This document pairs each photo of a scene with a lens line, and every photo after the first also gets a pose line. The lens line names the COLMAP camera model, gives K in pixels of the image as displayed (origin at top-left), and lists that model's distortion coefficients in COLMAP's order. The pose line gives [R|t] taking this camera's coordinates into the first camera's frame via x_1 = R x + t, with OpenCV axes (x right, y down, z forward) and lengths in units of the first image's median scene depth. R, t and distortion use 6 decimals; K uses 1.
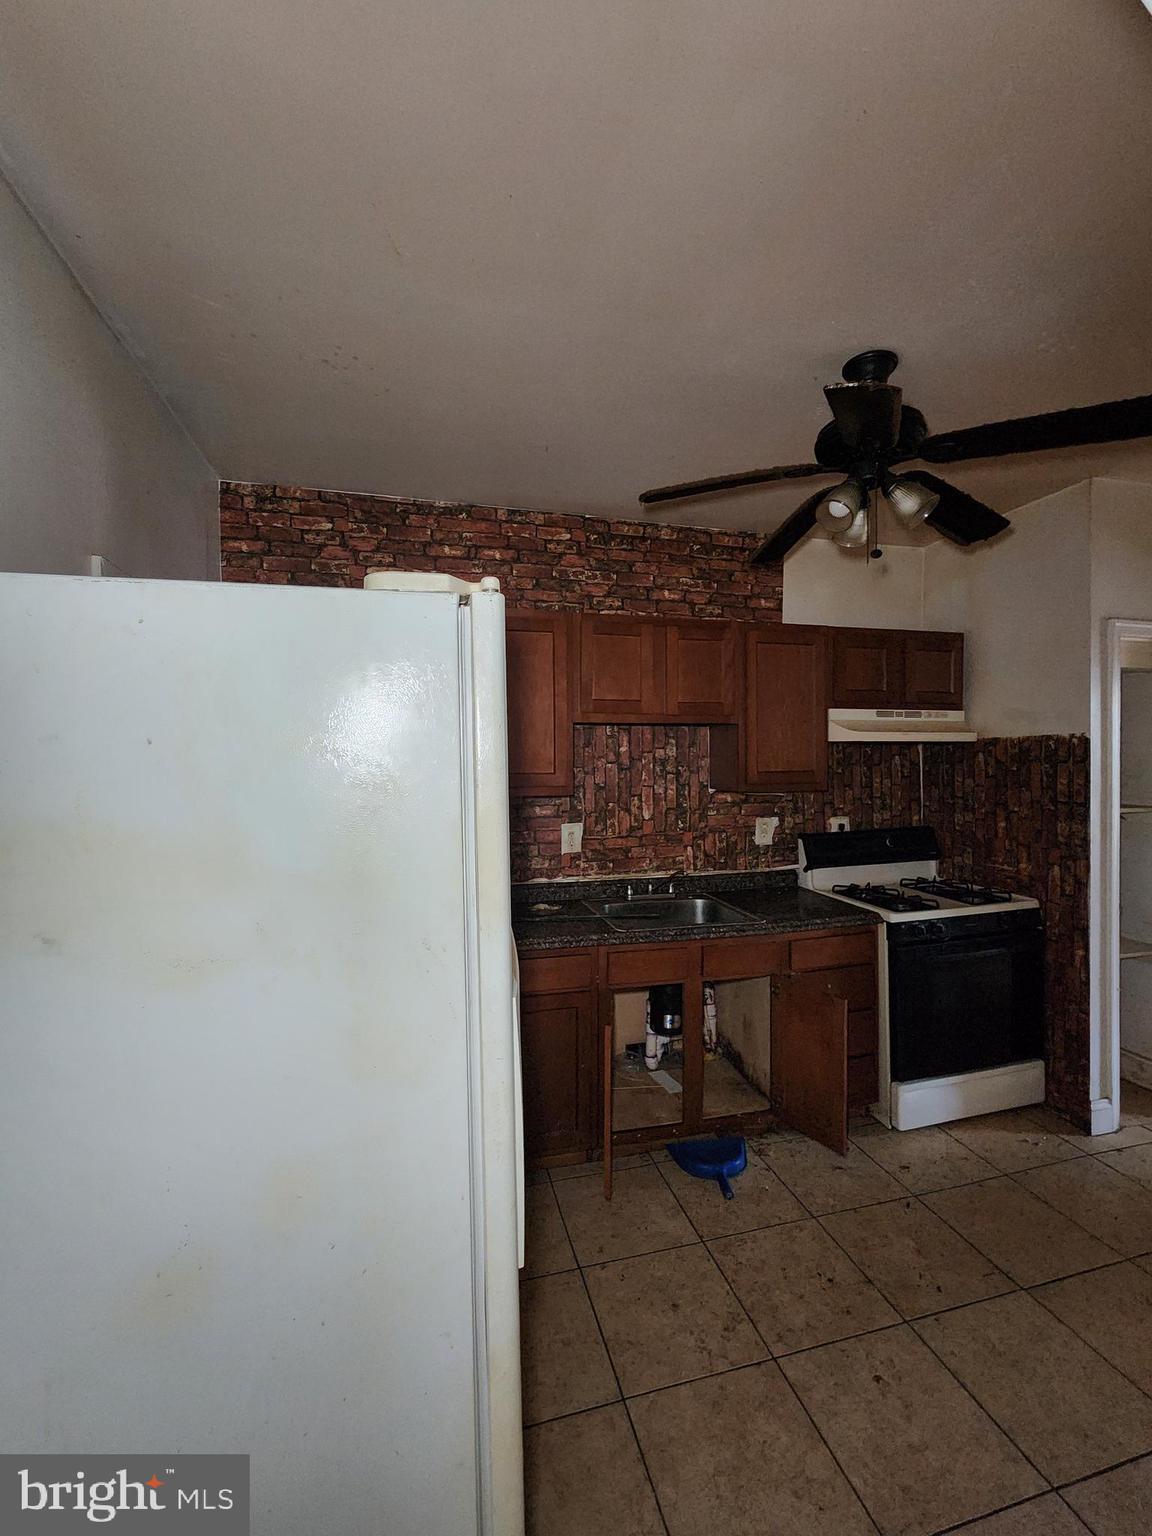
lens RADIAL K [[628.1, 0, 580.3], [0, 628.1, 769.9], [0, 0, 1]] dist [-0.002227, 0.001263]
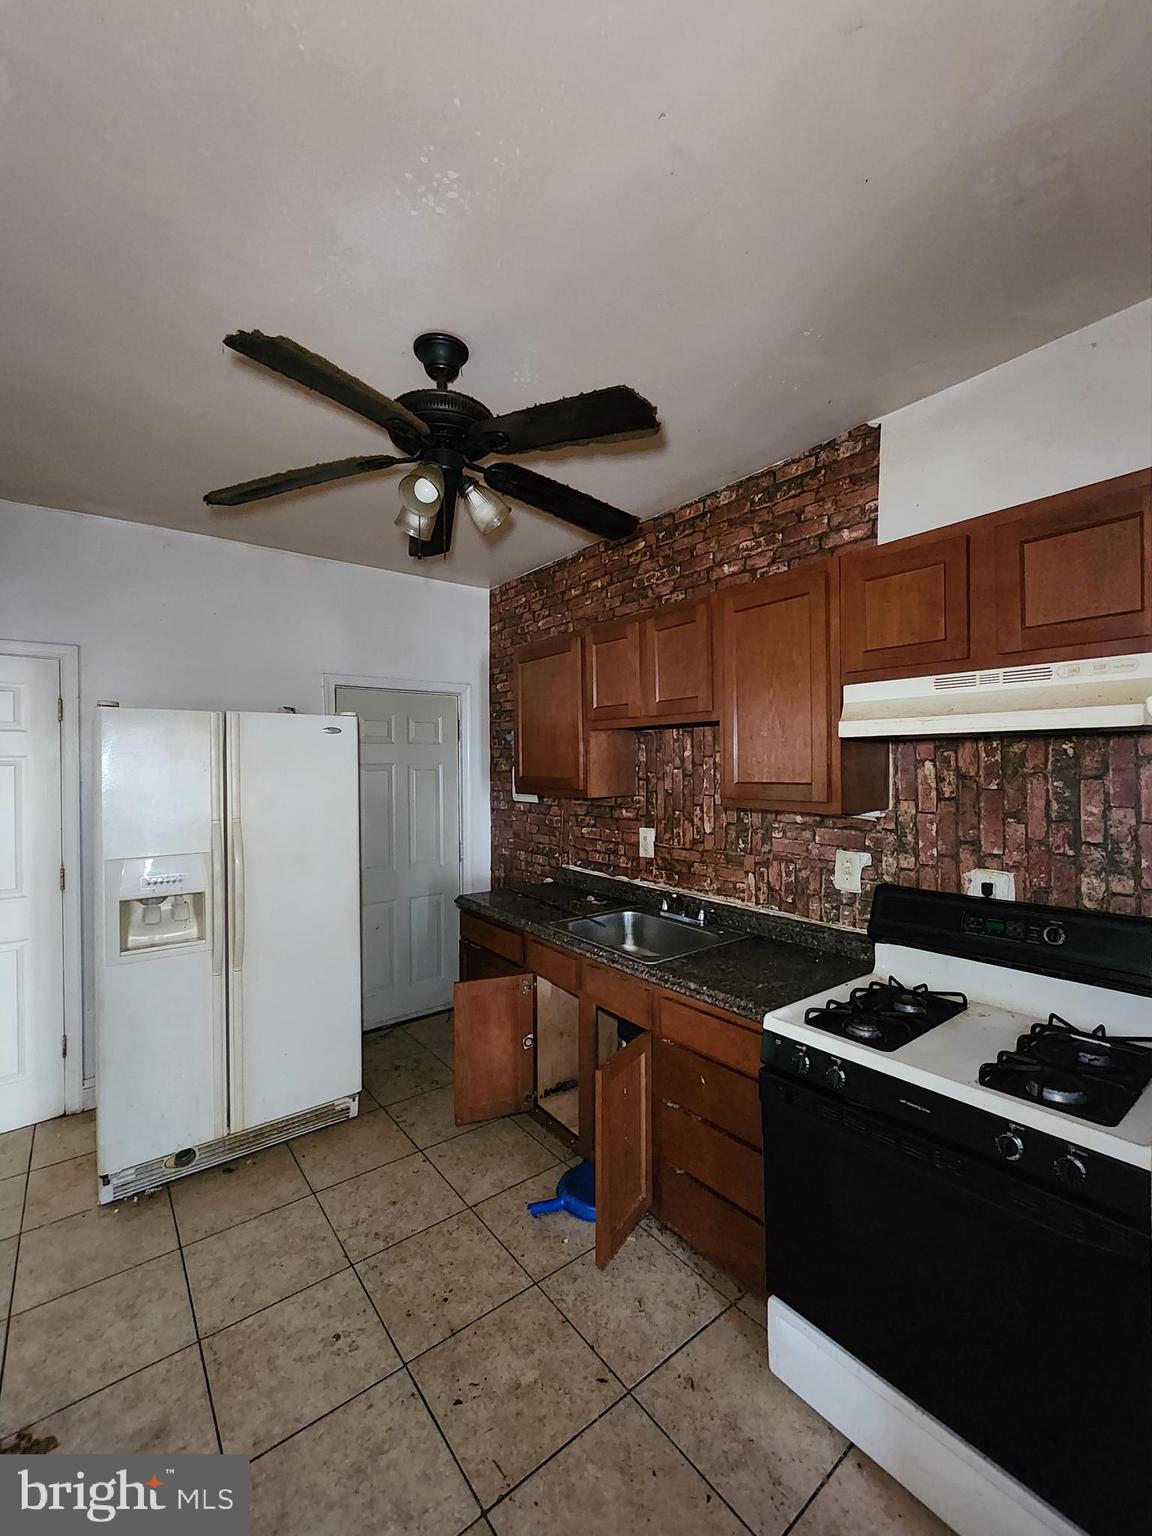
lens RADIAL K [[628.1, 0, 578.6], [0, 628.1, 768.4], [0, 0, 1]] dist [-0.002227, 0.001263]
pose [[0.394416, 0.010683, -0.918870, 0.848855], [-0.010443, 0.999920, 0.007143, -0.016116], [0.918873, 0.006778, 0.394496, 0.493621]]
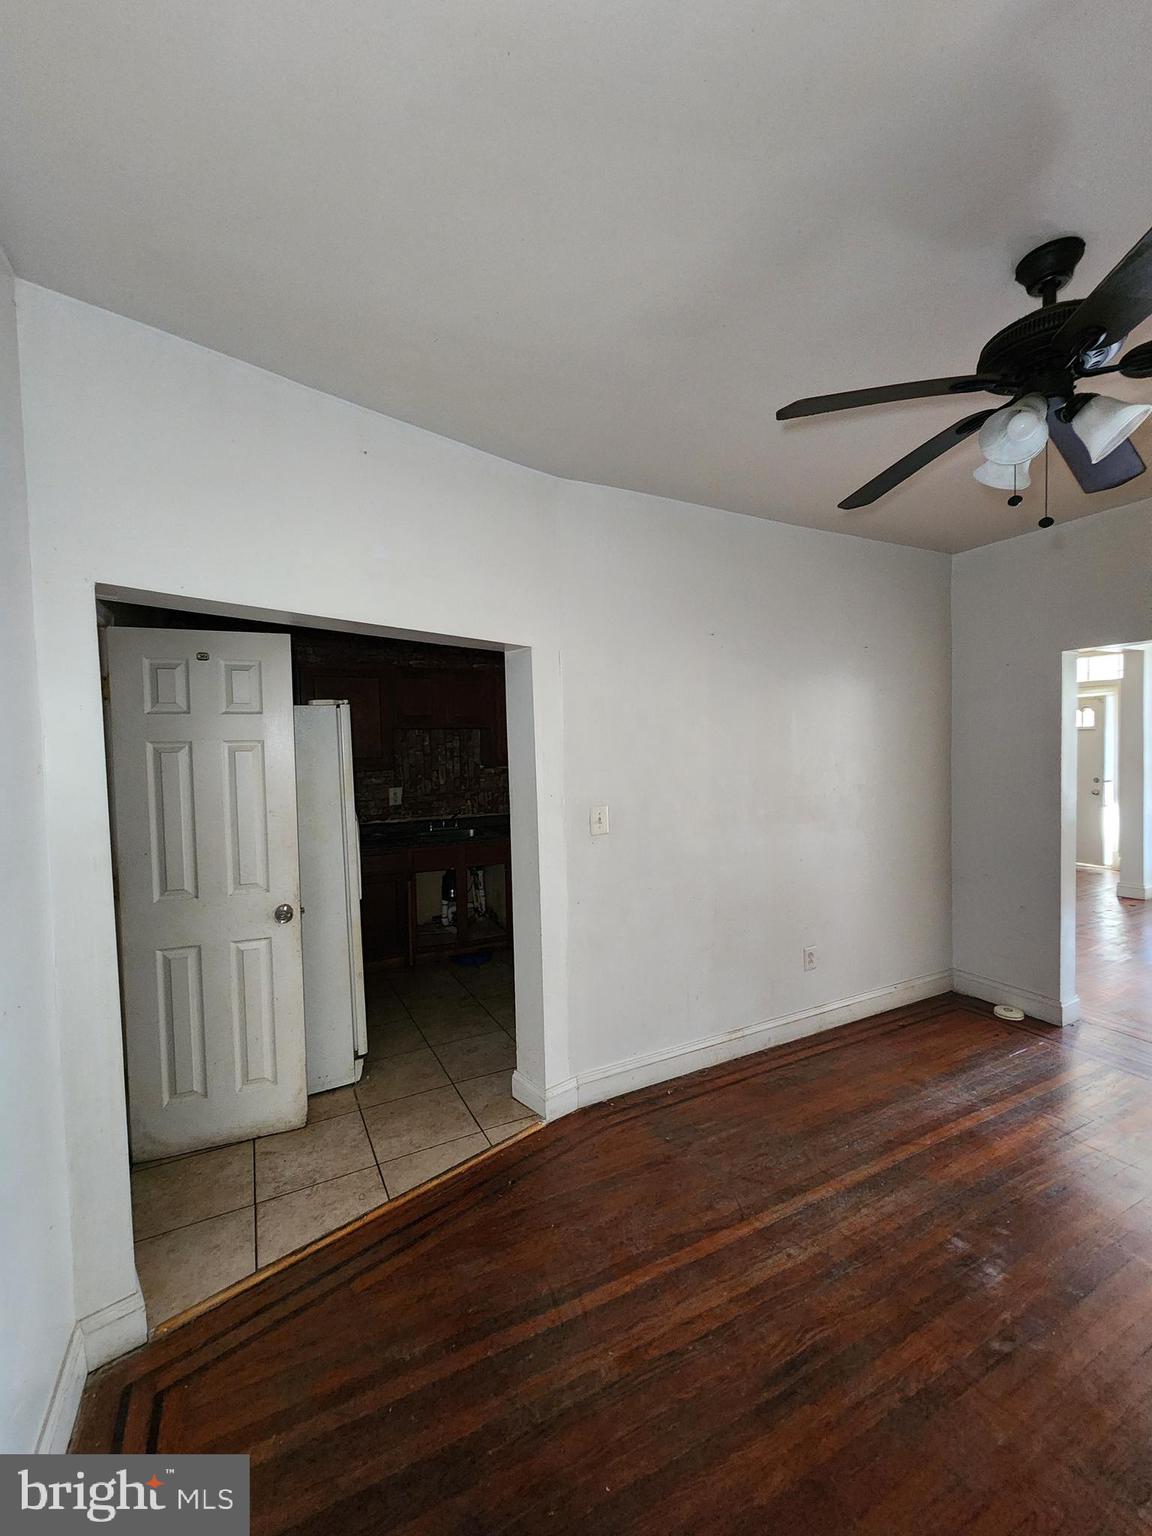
lens RADIAL K [[628.1, 0, 577.8], [0, 628.1, 777.2], [0, 0, 1]] dist [-0.002227, 0.001263]
pose [[0.975093, -0.025006, 0.220381, 0.091228], [0.018140, 0.999287, 0.033126, 0.010113], [-0.221052, -0.028304, 0.974851, -0.732397]]
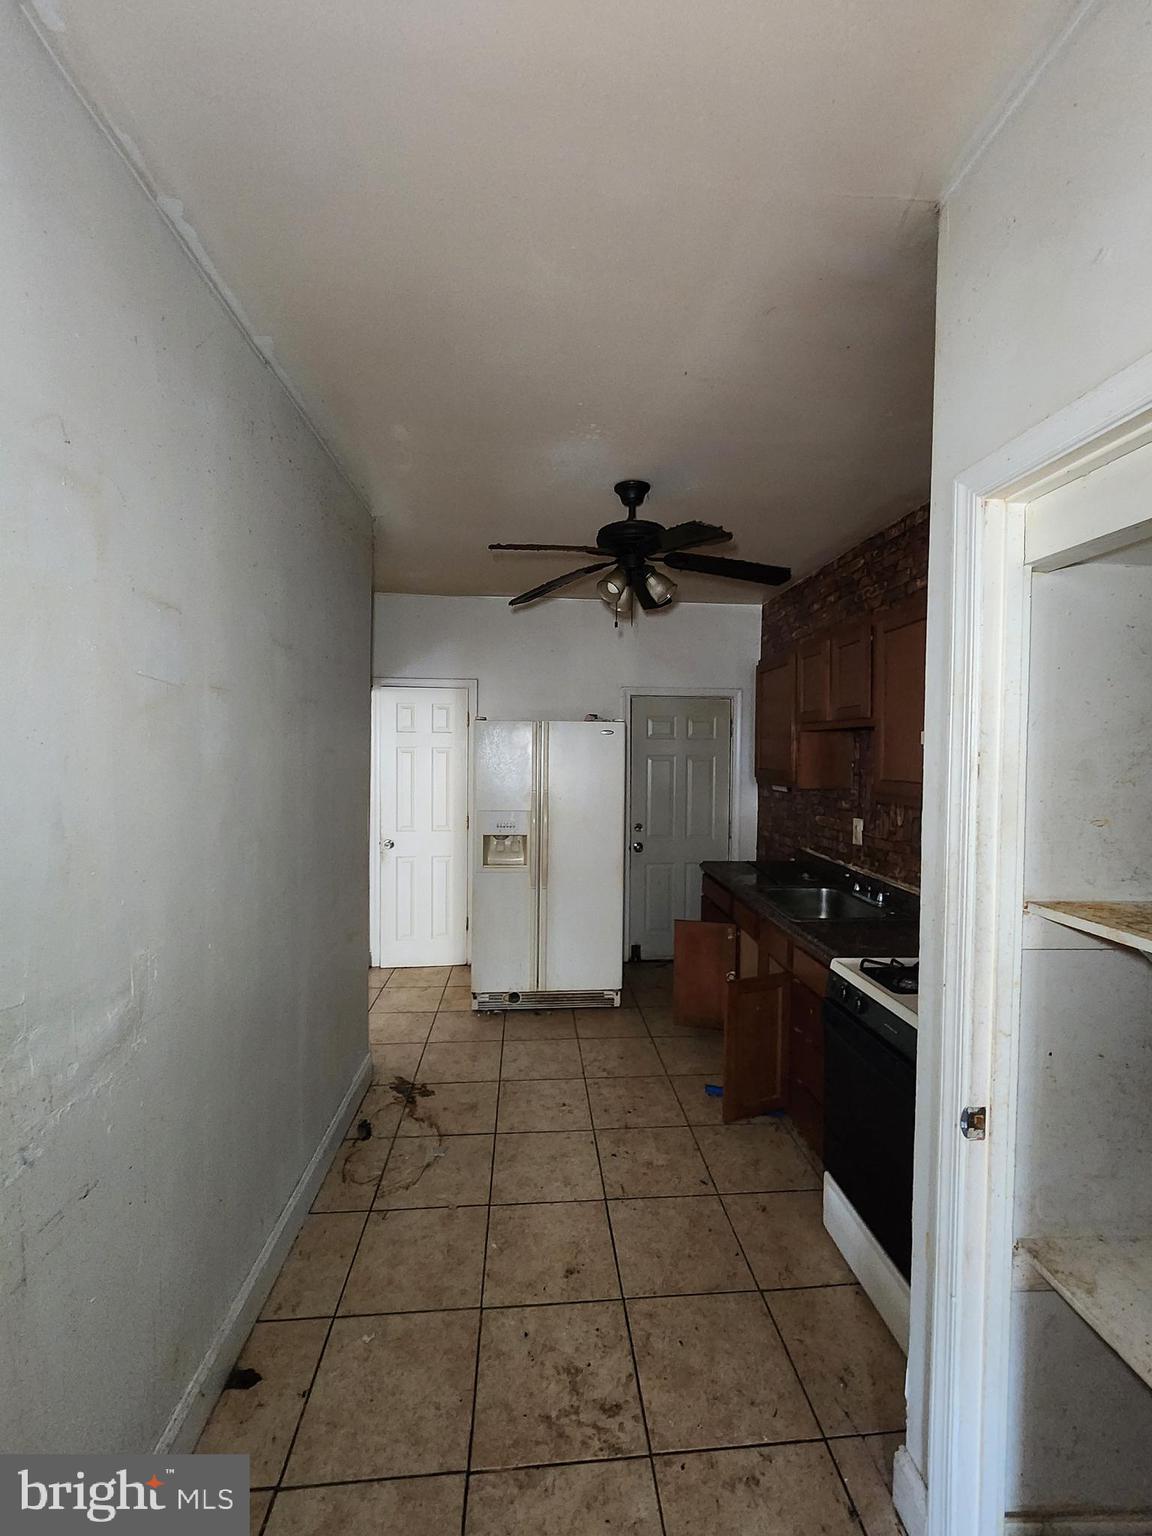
lens RADIAL K [[628.1, 0, 580.5], [0, 628.1, 768.9], [0, 0, 1]] dist [-0.002227, 0.001263]
pose [[-0.176557, 0.034592, -0.983682, 1.148094], [-0.024340, 0.998923, 0.039496, -0.034615], [0.983989, 0.030916, -0.175525, 0.693909]]
